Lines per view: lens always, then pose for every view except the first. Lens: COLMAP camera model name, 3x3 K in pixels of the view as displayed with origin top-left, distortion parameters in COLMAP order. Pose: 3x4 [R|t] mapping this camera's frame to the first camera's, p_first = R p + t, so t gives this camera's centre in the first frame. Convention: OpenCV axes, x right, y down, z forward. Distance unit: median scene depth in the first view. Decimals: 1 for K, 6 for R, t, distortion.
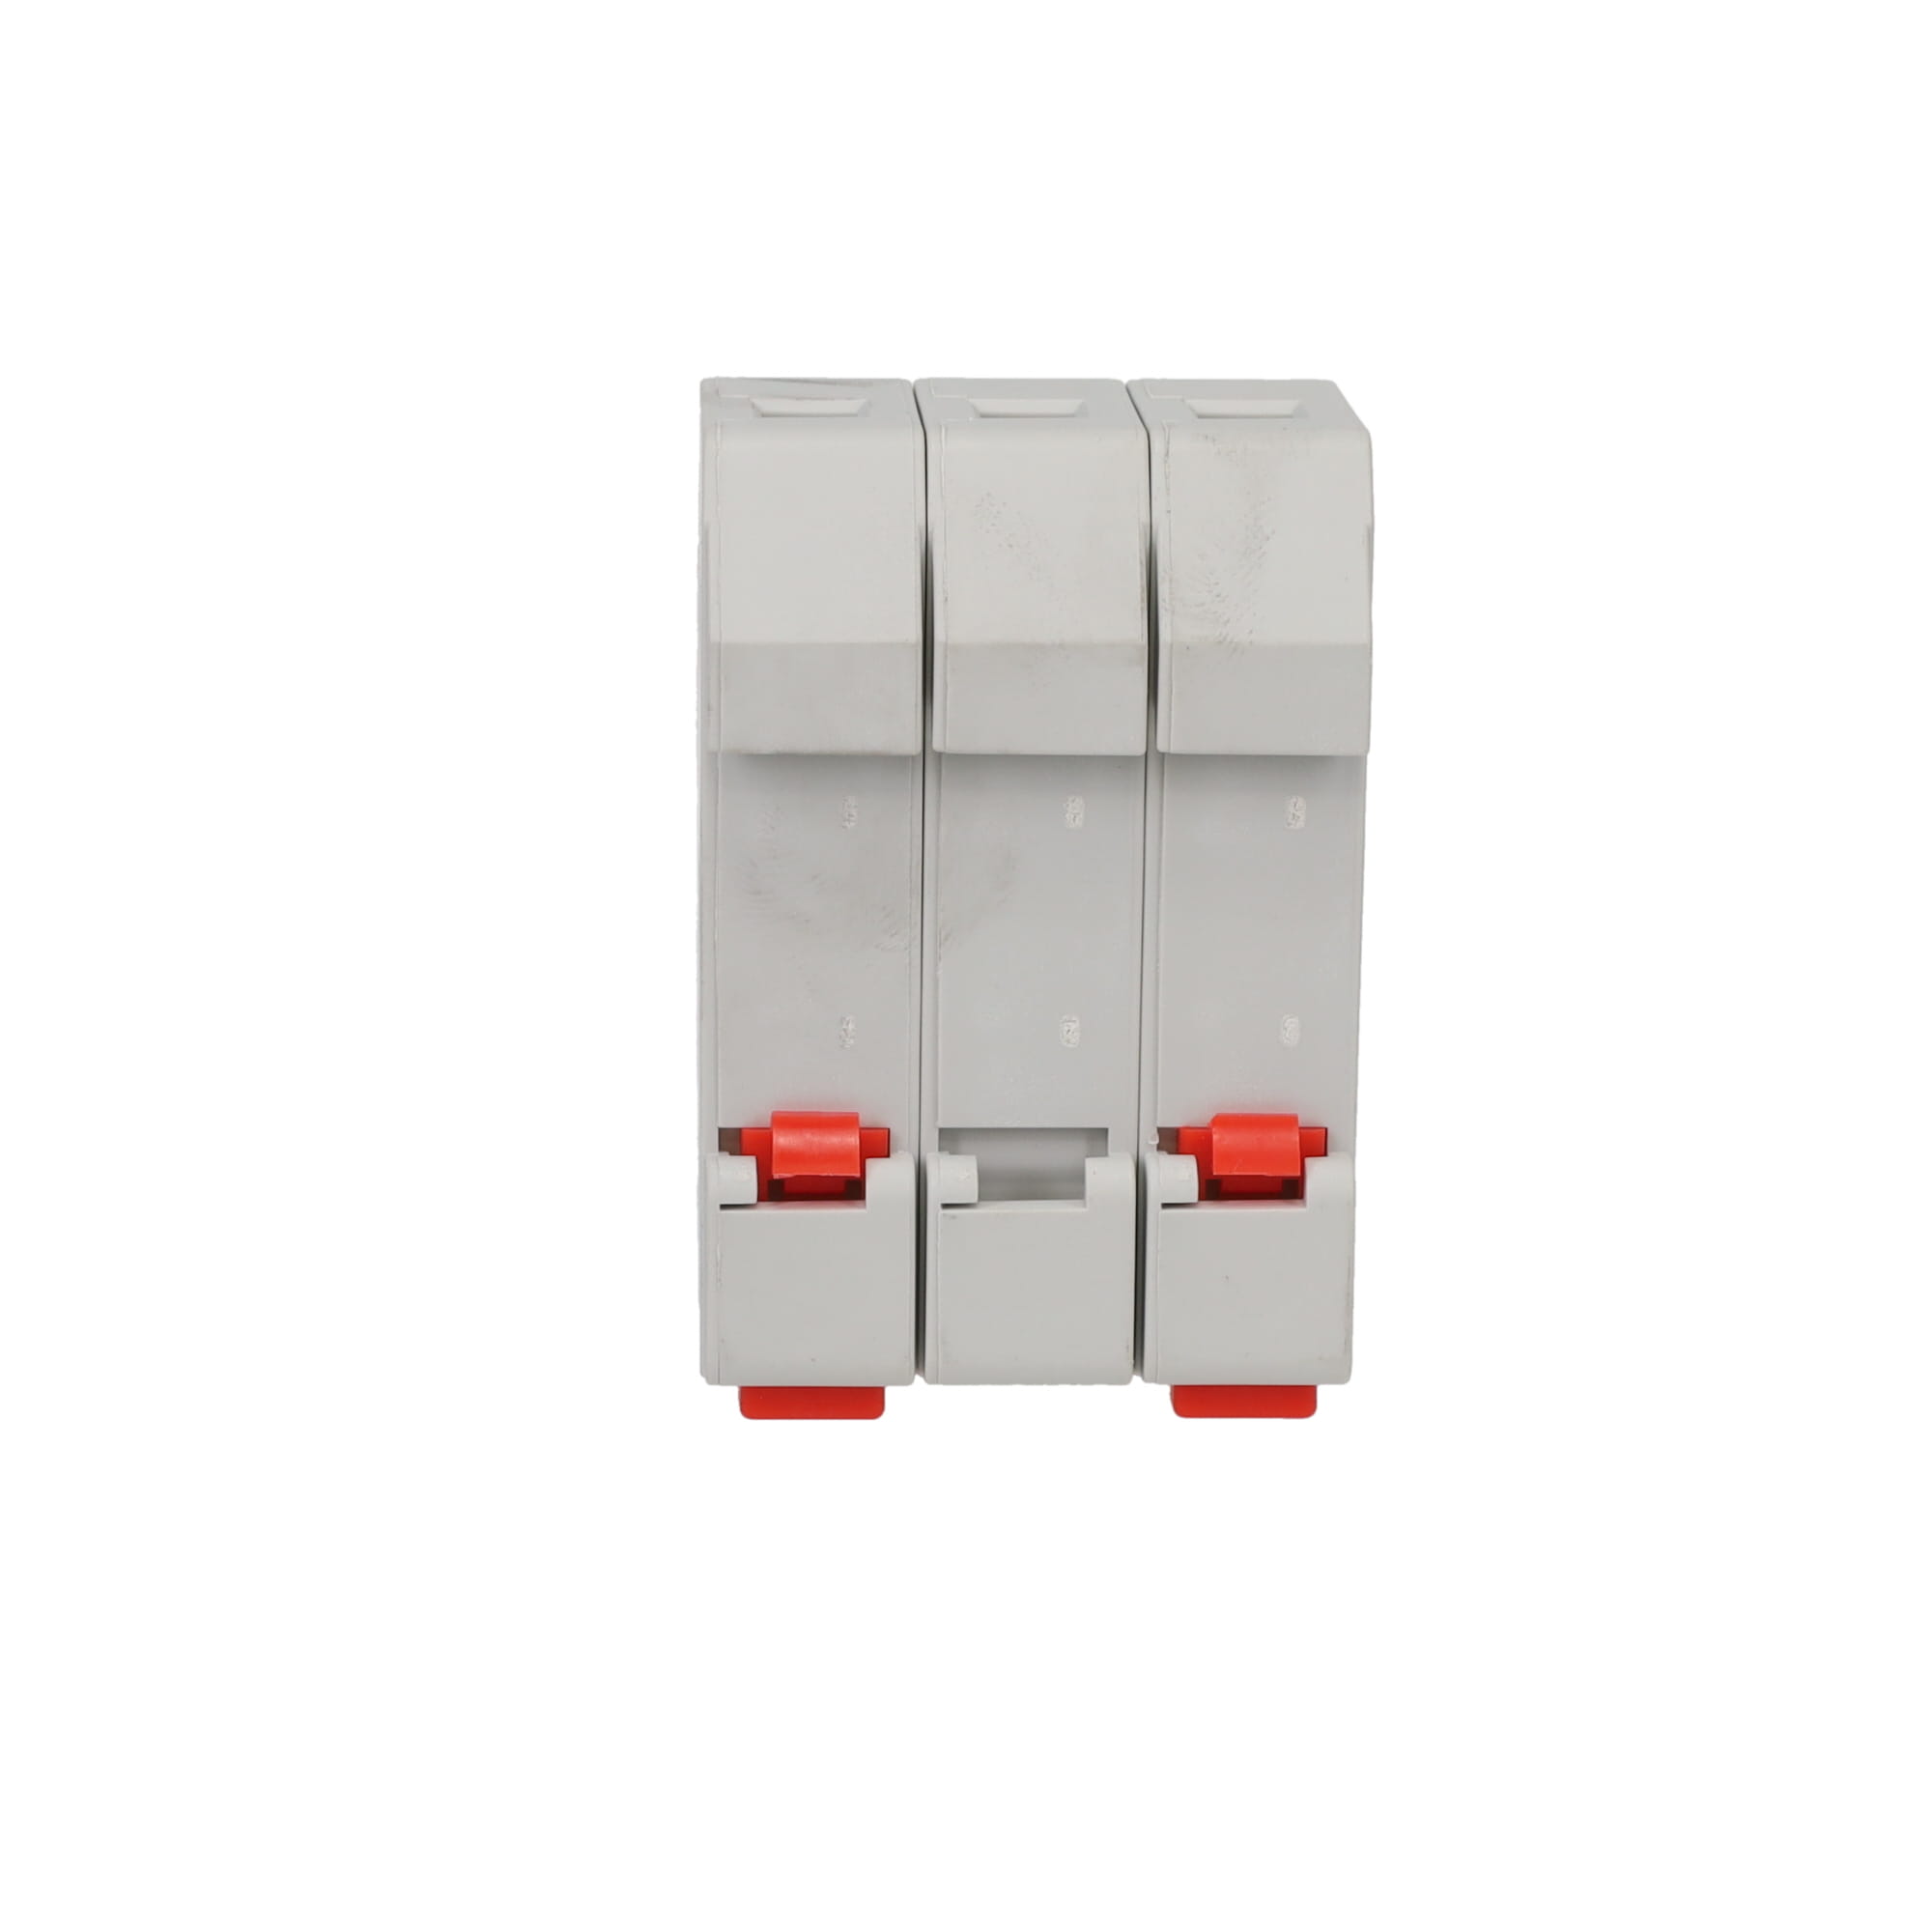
lens RADIAL K [[6542.9, 0, 963.4], [0, 6542.9, 976.5], [0, 0, 1]] dist [0.126227, 0.000000]
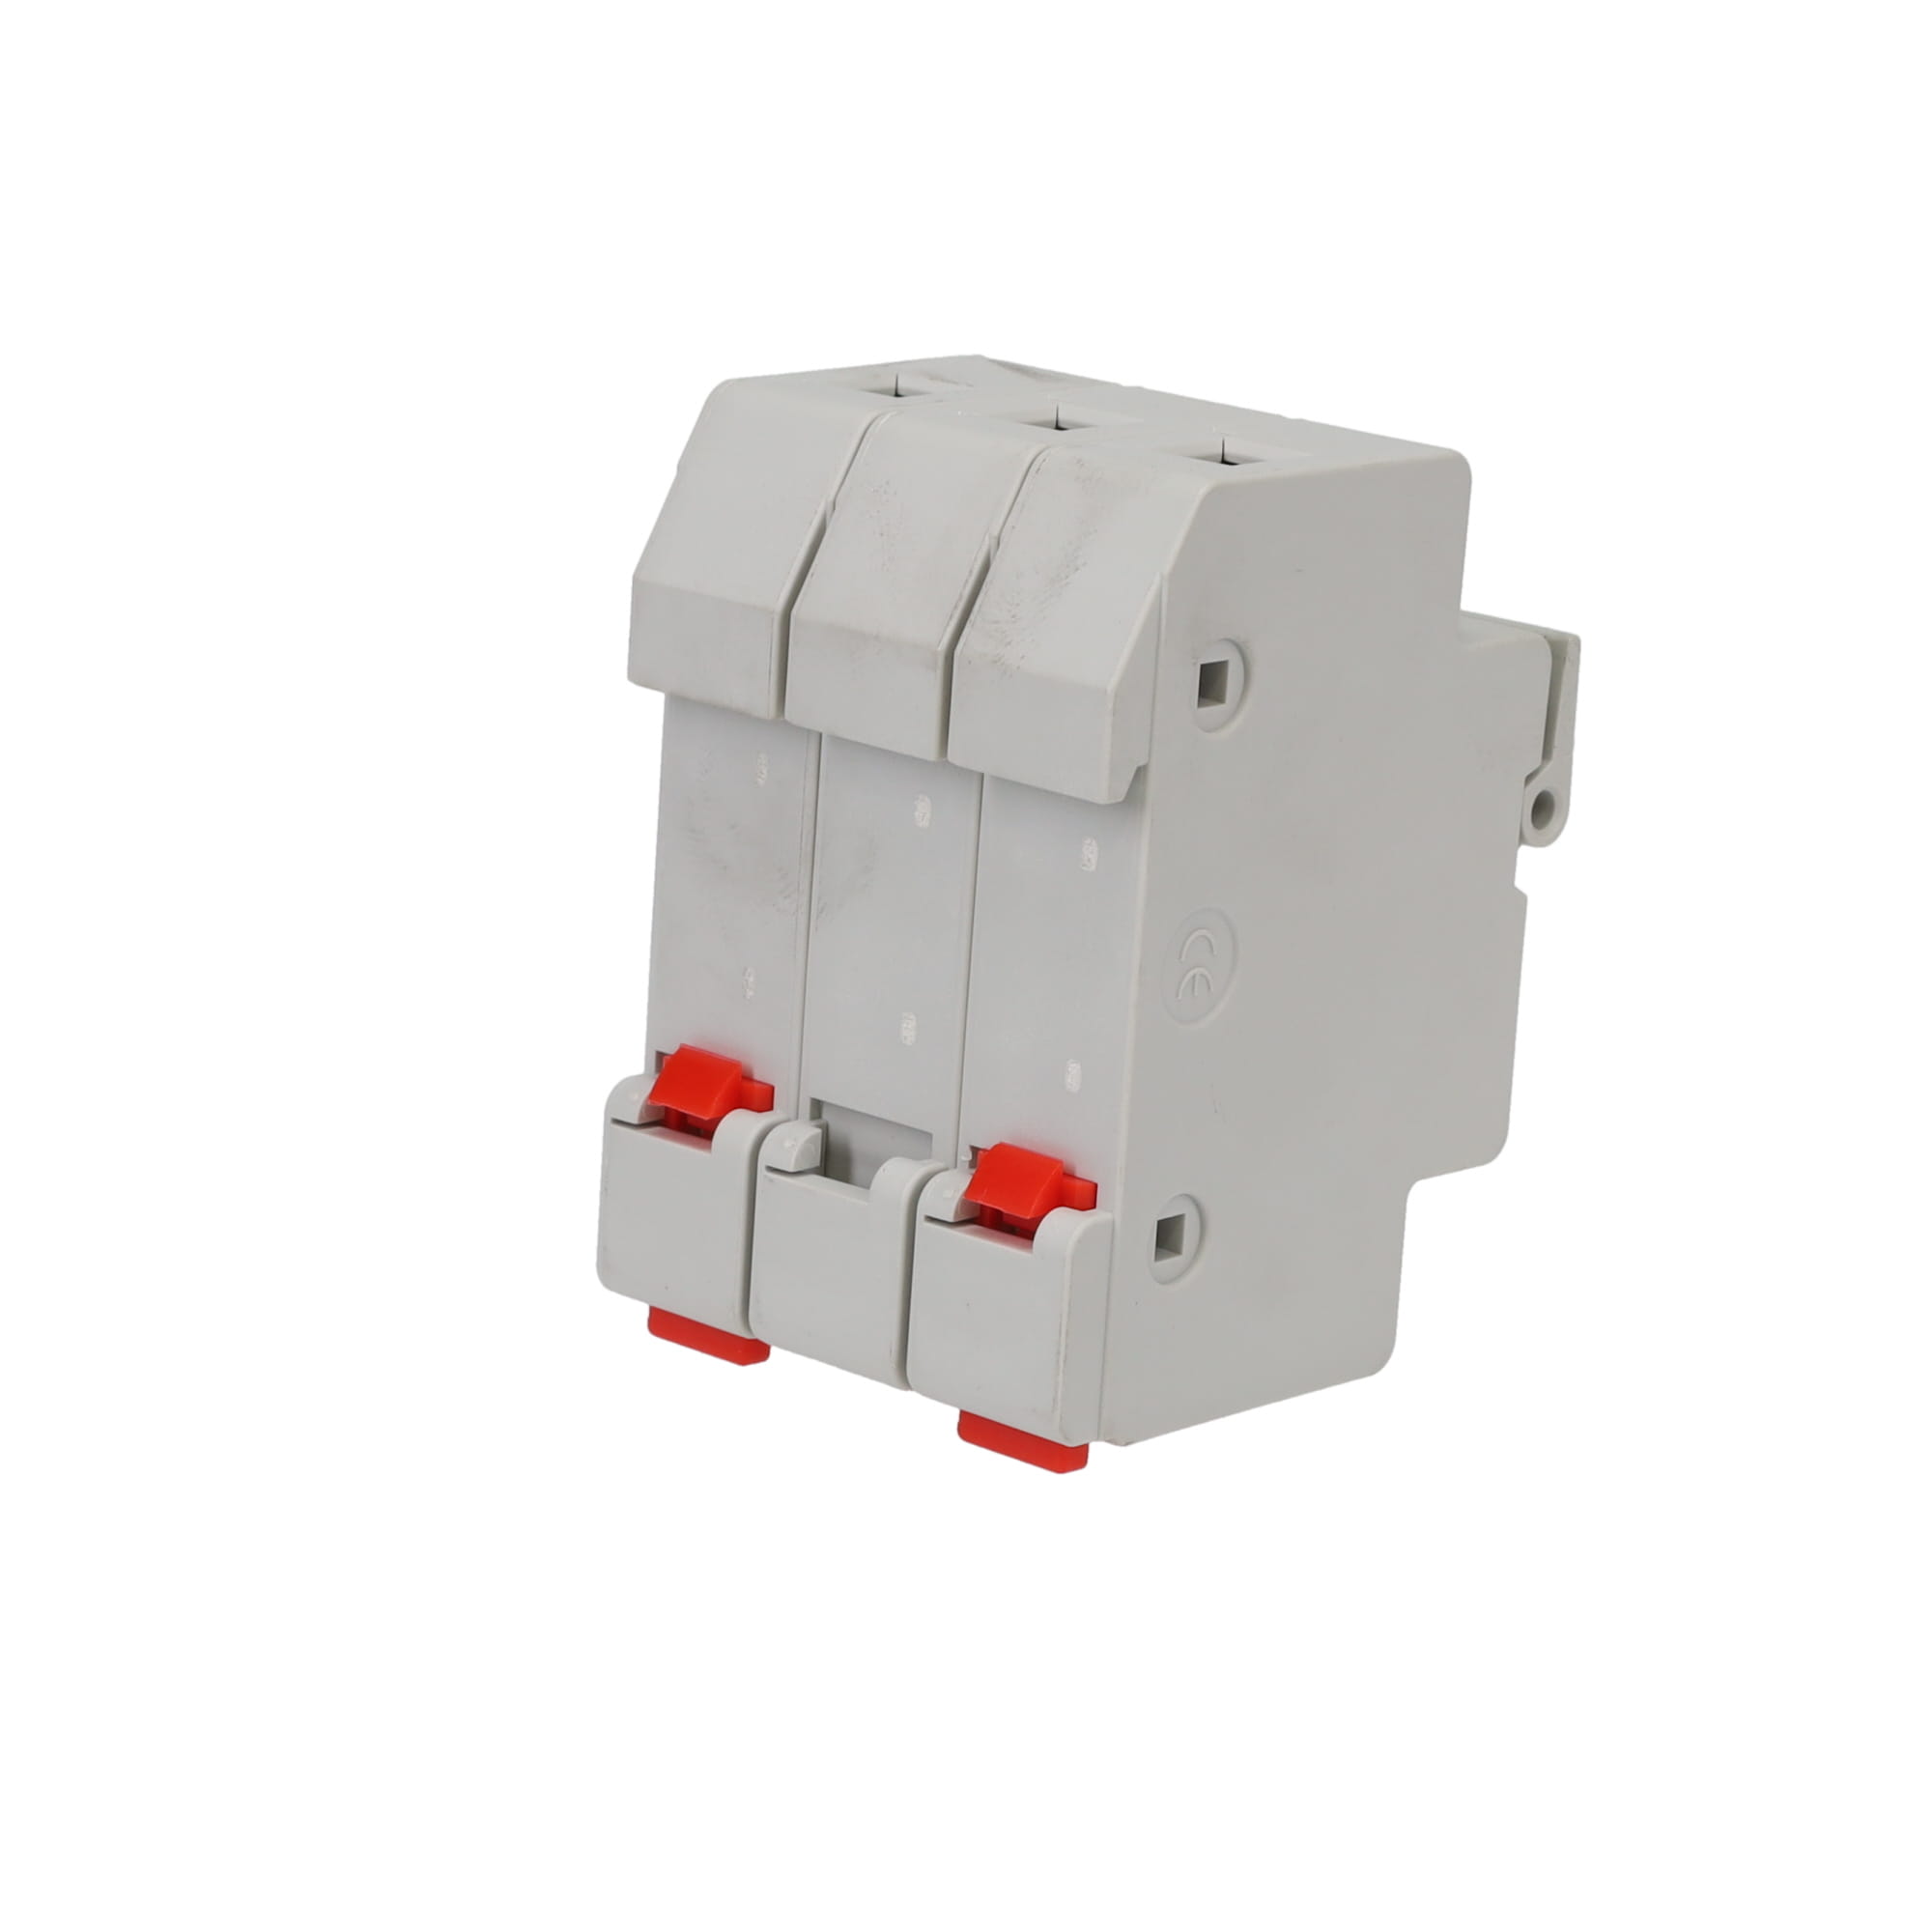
lens RADIAL K [[6542.9, 0, 968.2], [0, 6542.9, 956.7], [0, 0, 1]] dist [0.126227, 0.000000]
pose [[0.708441, 0.200247, -0.676766, 0.702570], [-0.217215, 0.974223, 0.060880, -0.065757], [0.671512, 0.103874, 0.733677, 0.271635]]
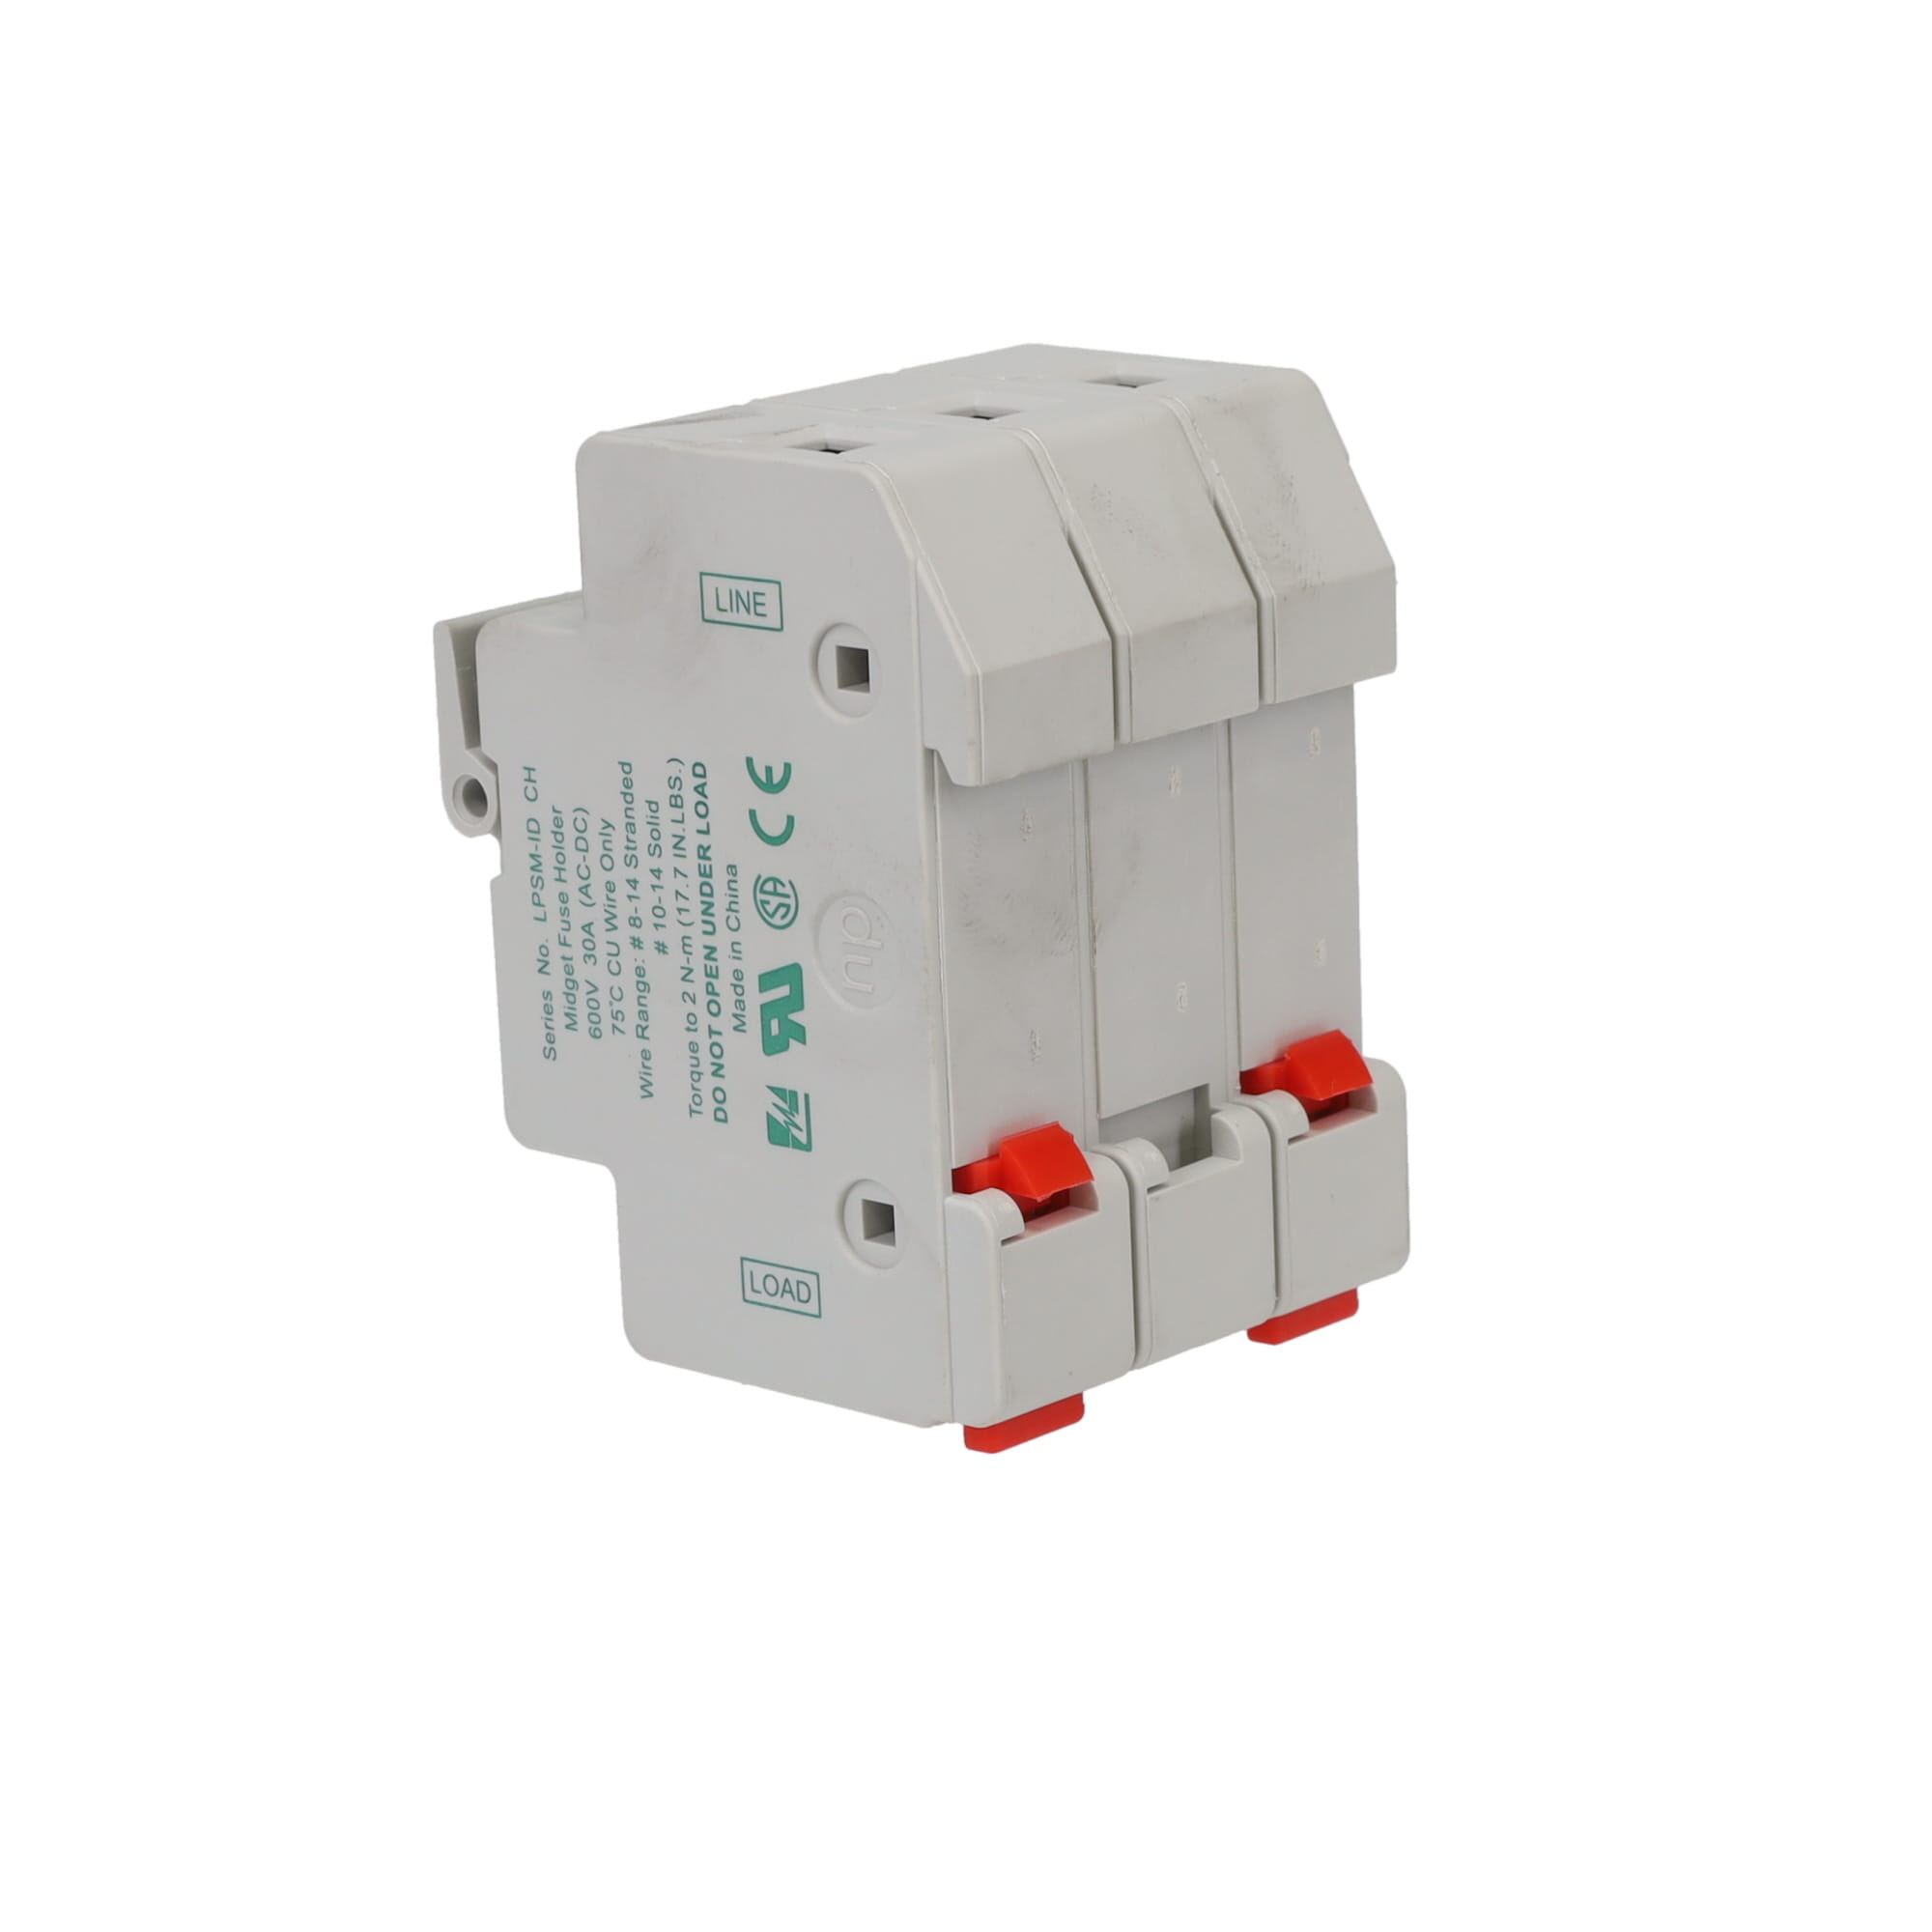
lens RADIAL K [[6542.9, 0, 967.1], [0, 6542.9, 962.0], [0, 0, 1]] dist [0.126227, 0.000000]
pose [[0.709421, -0.208923, 0.673107, -0.695304], [0.210843, 0.974227, 0.080168, -0.086153], [-0.672508, 0.085047, 0.735187, 0.275430]]
